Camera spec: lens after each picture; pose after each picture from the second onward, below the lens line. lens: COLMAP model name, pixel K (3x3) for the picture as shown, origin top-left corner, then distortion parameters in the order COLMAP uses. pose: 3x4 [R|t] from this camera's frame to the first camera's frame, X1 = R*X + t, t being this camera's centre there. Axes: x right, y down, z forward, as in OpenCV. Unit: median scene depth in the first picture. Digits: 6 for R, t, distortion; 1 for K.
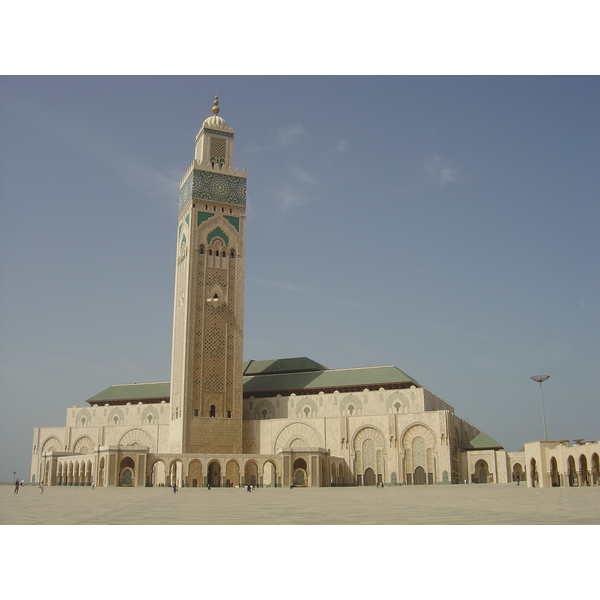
lens RADIAL K [[678.8, 0, 300.0], [0, 678.8, 300.0], [0, 0, 1]] dist [-0.138807, -0.004894]
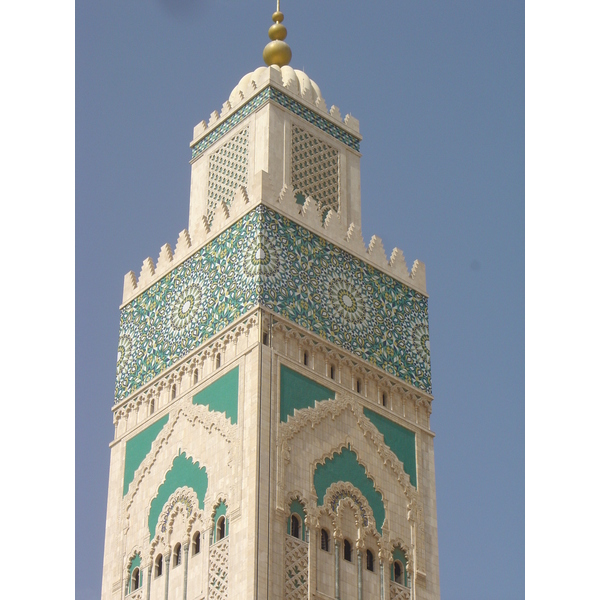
lens RADIAL K [[1940.0, 0, 300.0], [0, 1940.0, 300.0], [0, 0, 1]] dist [-0.125873, -2.301797]
pose [[0.953390, 0.192409, 0.232437, -0.308296], [-0.093142, 0.920359, -0.379822, 0.103963], [-0.287006, 0.340468, 0.895382, 0.392354]]
